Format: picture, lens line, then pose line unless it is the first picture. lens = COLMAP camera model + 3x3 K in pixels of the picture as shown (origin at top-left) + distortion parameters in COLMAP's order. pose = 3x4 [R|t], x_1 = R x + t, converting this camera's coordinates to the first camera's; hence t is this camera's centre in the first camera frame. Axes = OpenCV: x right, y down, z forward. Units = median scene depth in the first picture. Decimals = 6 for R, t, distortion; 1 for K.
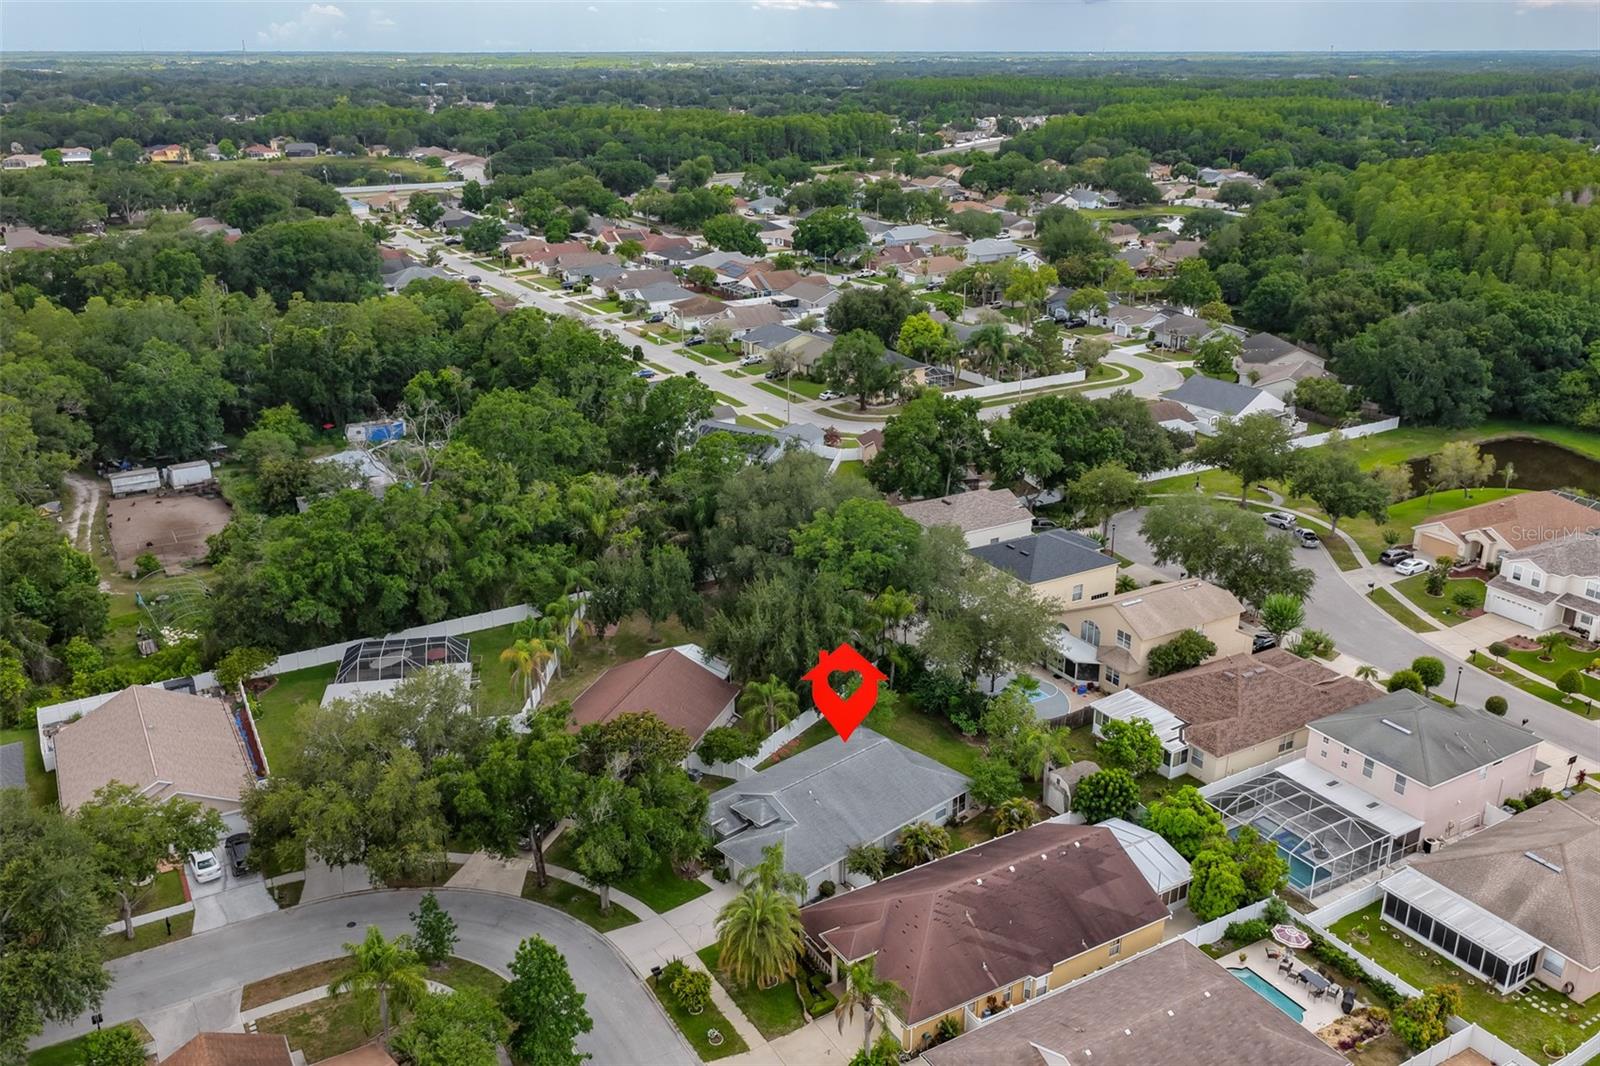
lens RADIAL K [[1320.7, 0, 800.0], [0, 1320.7, 533.0], [0, 0, 1]] dist [-0.013197, 0.037119]
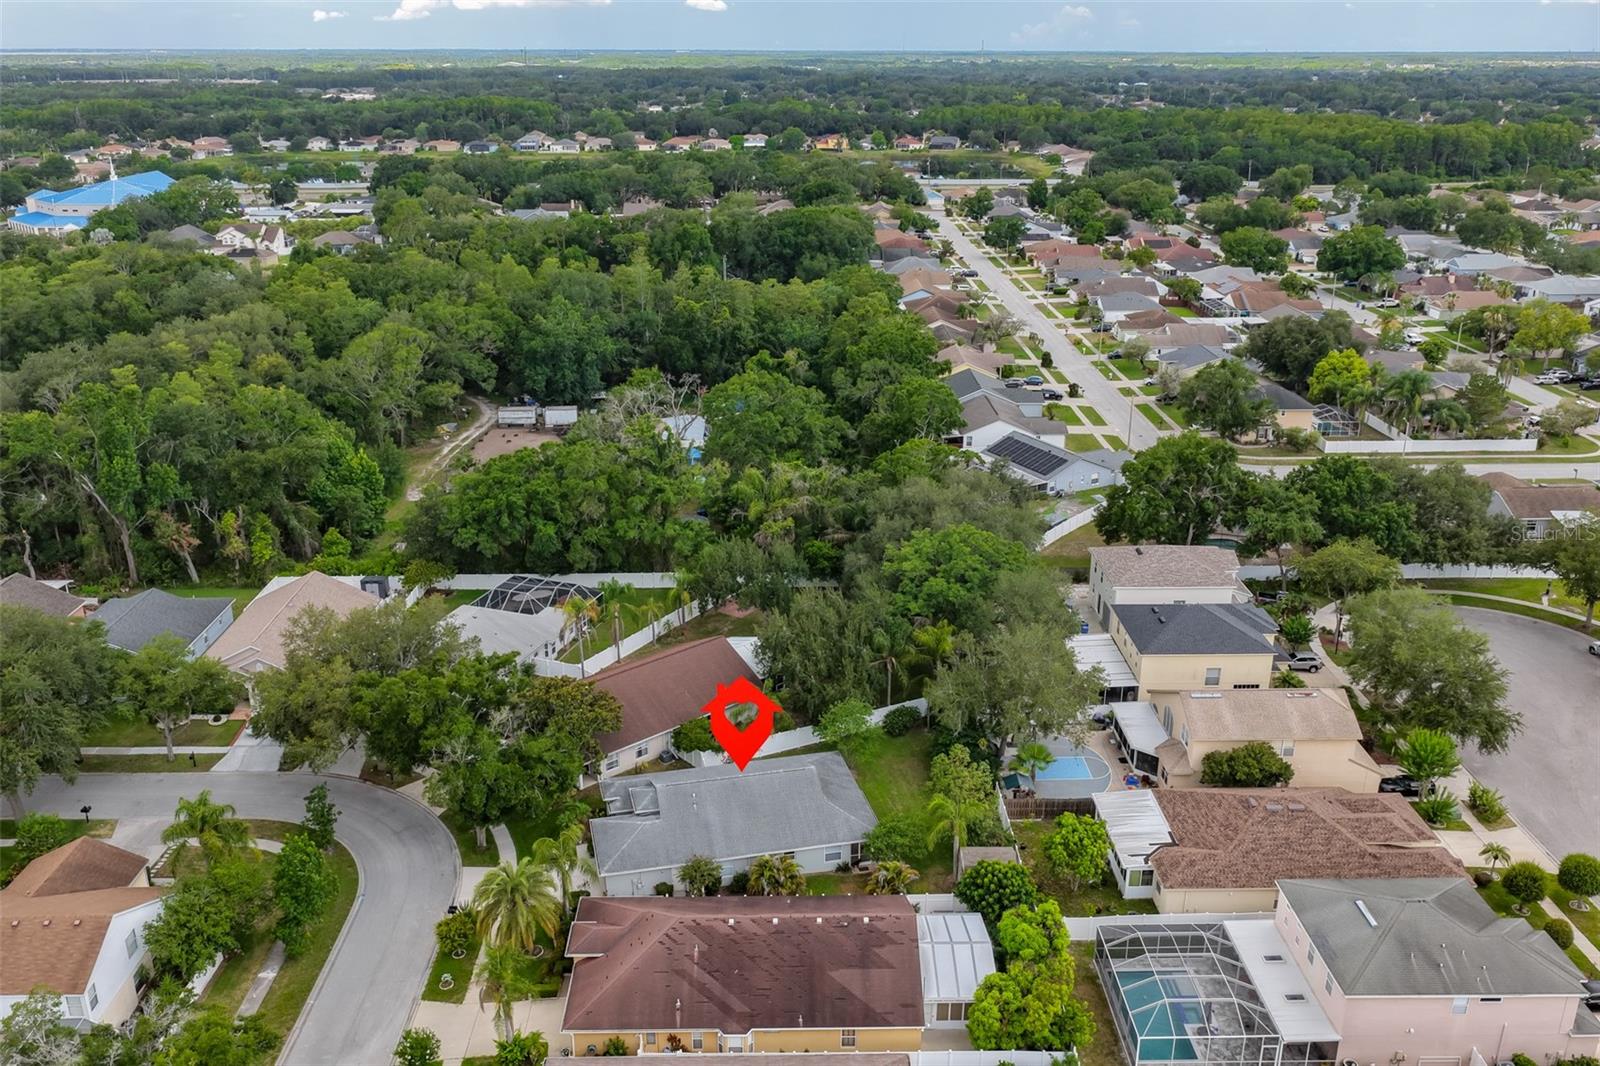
lens RADIAL K [[1320.7, 0, 800.0], [0, 1320.7, 533.0], [0, 0, 1]] dist [-0.013197, 0.037119]
pose [[0.873038, 0.170797, -0.456764, 0.269705], [-0.170670, 0.984437, 0.041897, -0.028775], [0.456811, 0.041379, 0.888601, 0.078370]]
